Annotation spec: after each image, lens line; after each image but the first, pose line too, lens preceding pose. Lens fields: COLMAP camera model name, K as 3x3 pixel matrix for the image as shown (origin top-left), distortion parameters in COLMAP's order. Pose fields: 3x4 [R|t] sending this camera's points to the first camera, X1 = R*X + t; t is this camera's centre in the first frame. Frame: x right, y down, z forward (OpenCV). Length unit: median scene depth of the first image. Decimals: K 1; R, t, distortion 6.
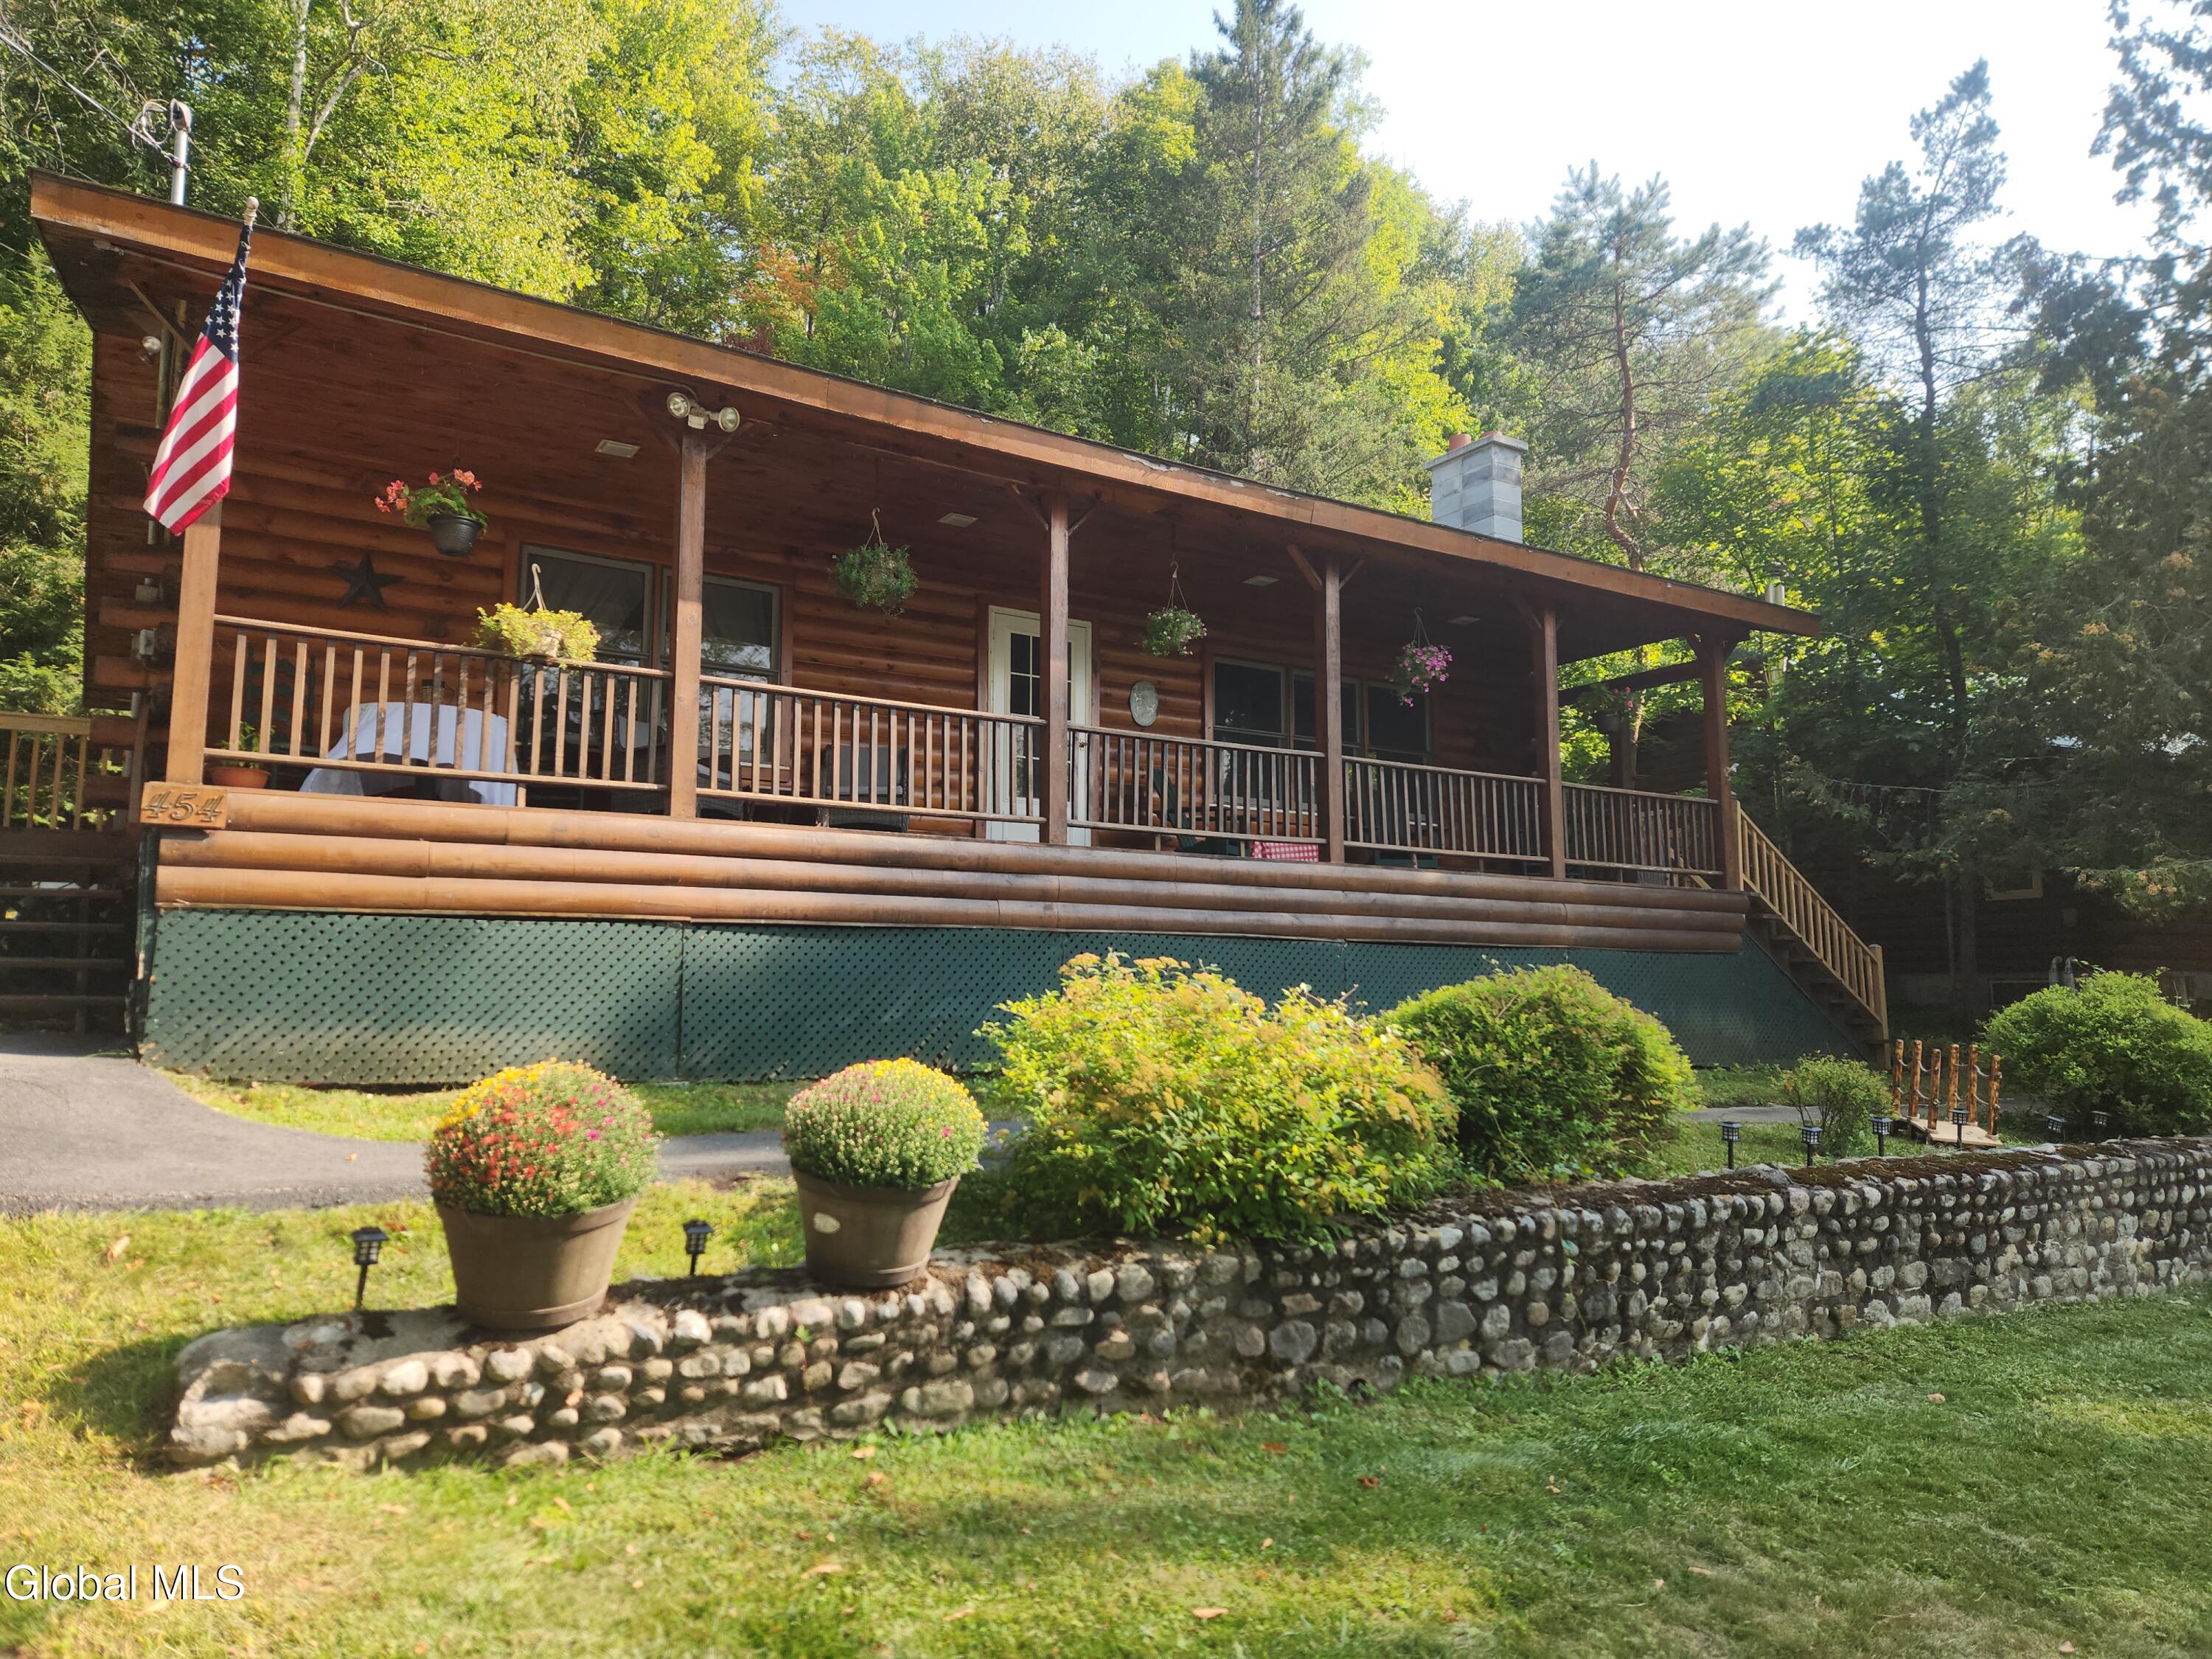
lens RADIAL K [[1501.0, 0, 1105.4], [0, 1501.0, 822.0], [0, 0, 1]] dist [0.103658, -0.102985]
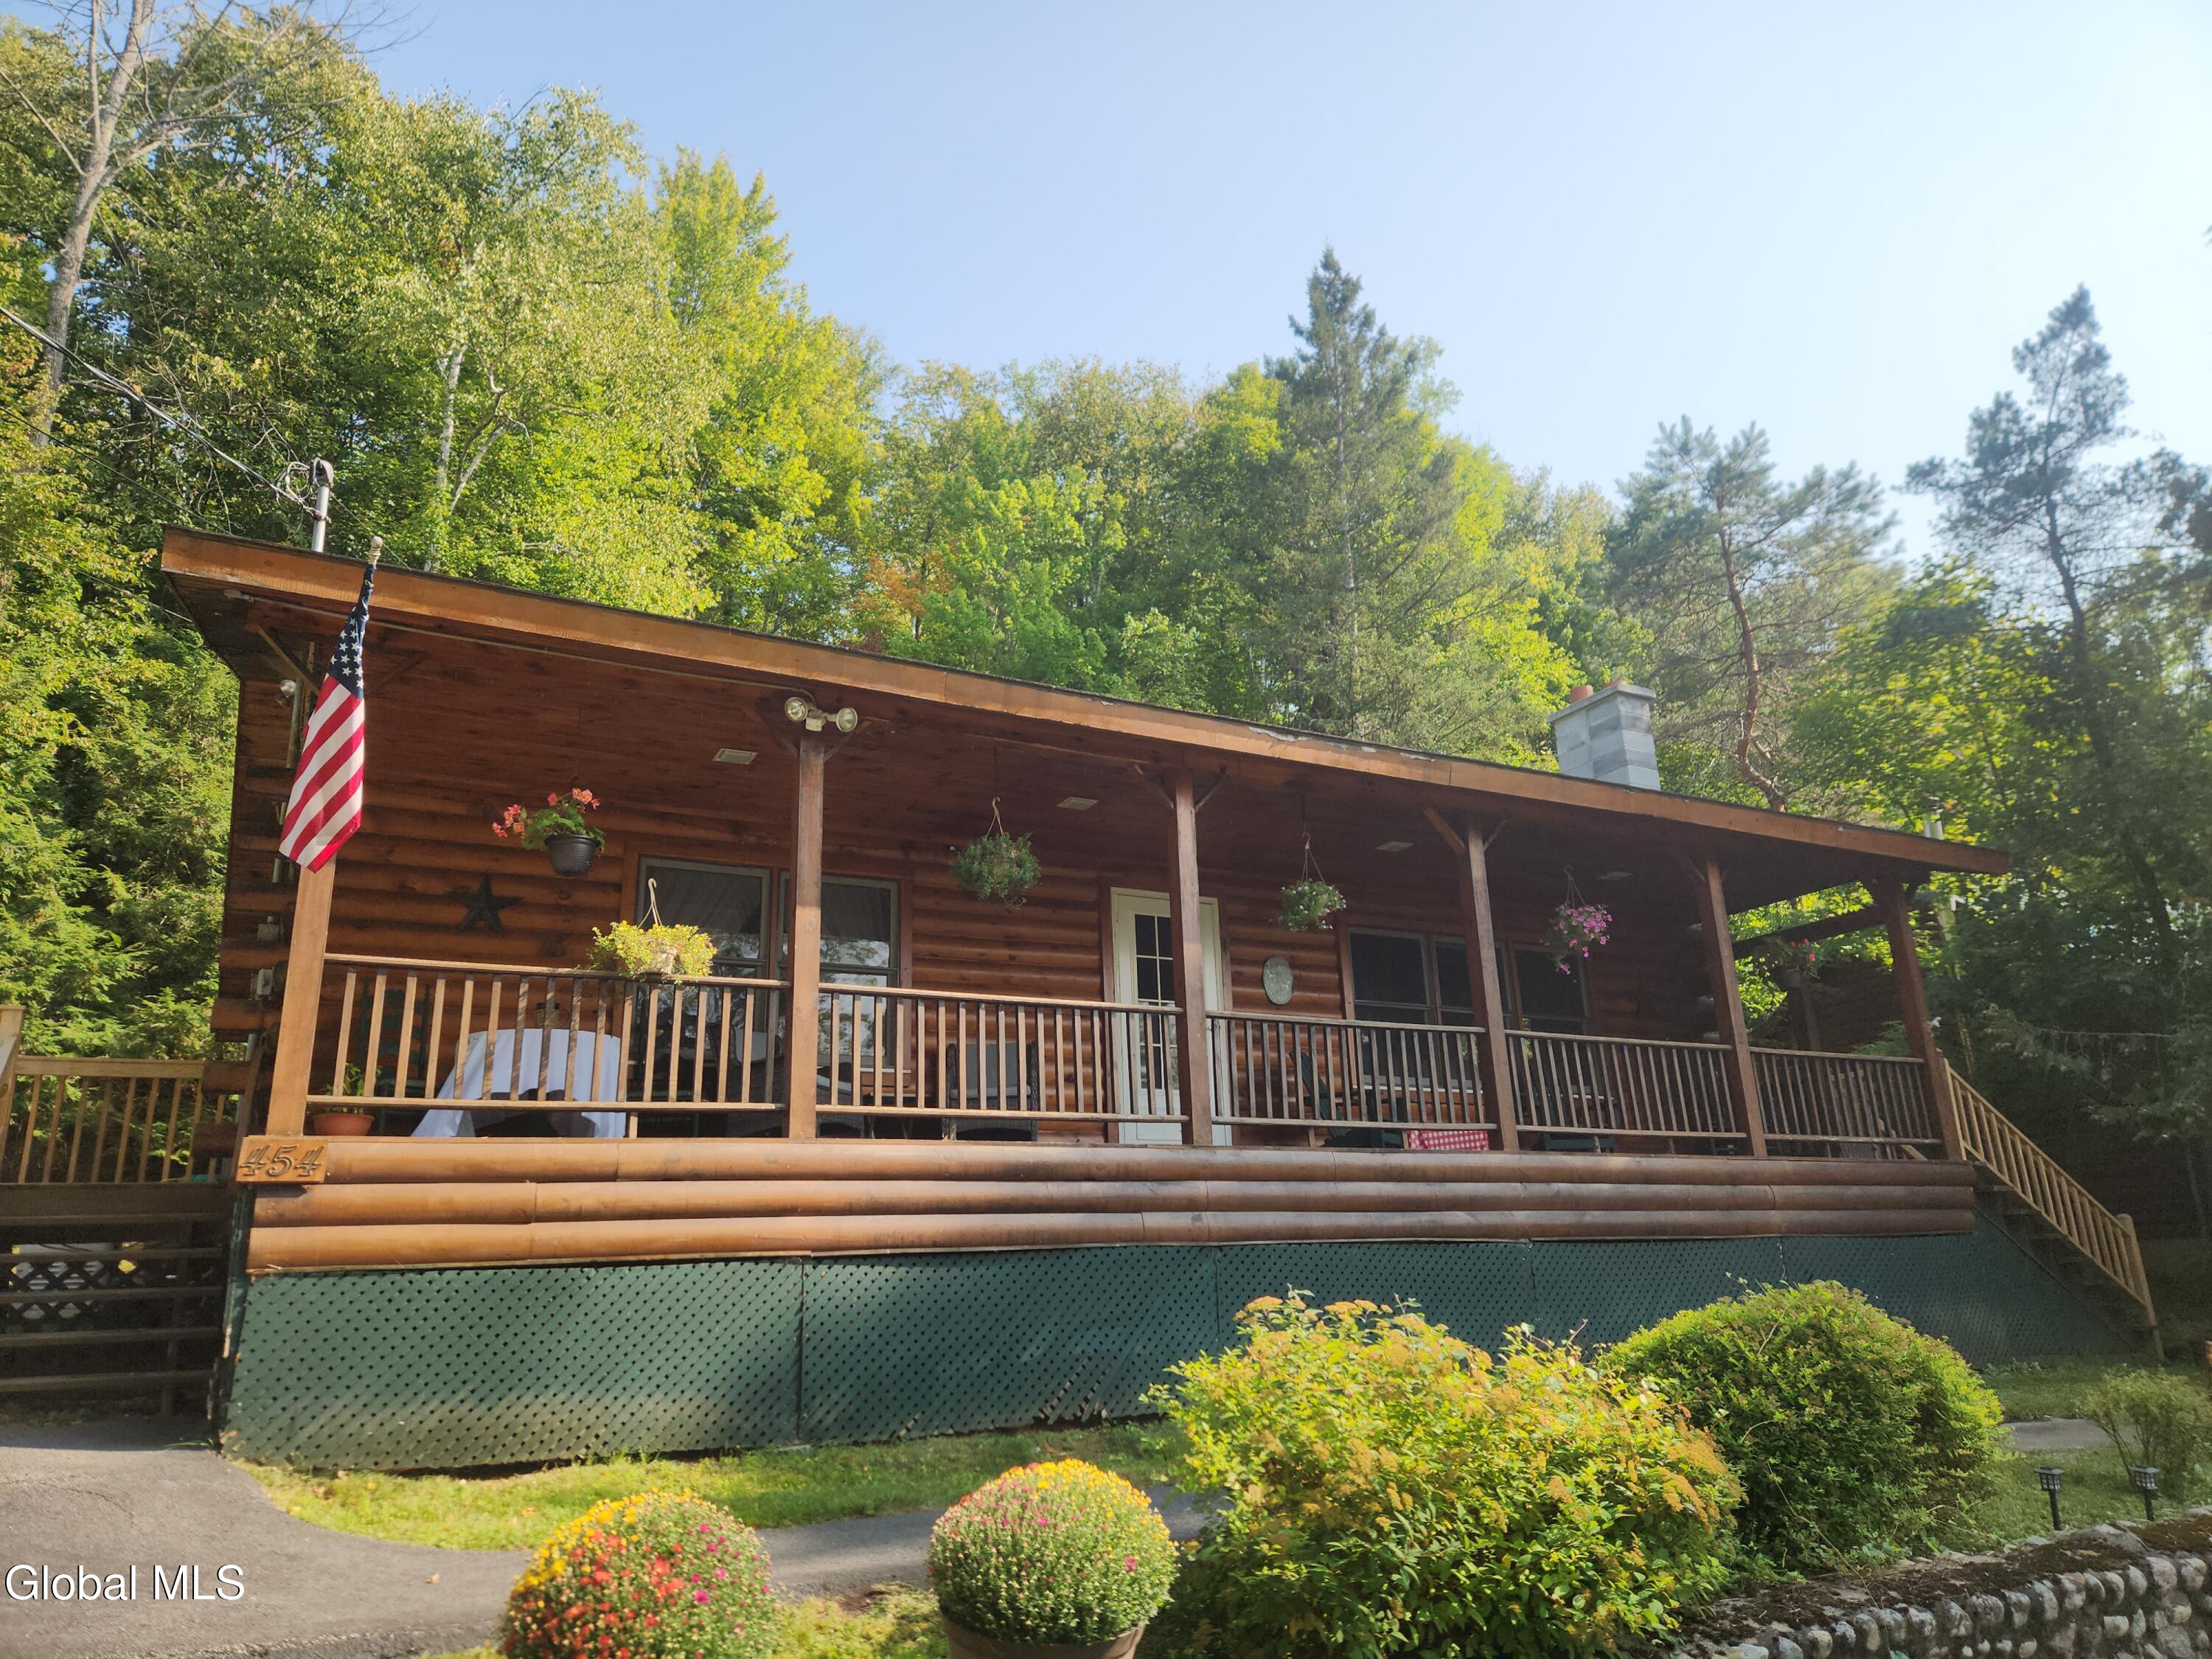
lens RADIAL K [[1446.1, 0, 1084.7], [0, 1446.1, 830.2], [0, 0, 1]] dist [0.101535, -0.098344]
pose [[0.995804, -0.057805, -0.070950, -0.030592], [0.044924, 0.984191, -0.171316, -0.026231], [0.079731, 0.167409, 0.982658, 0.098448]]
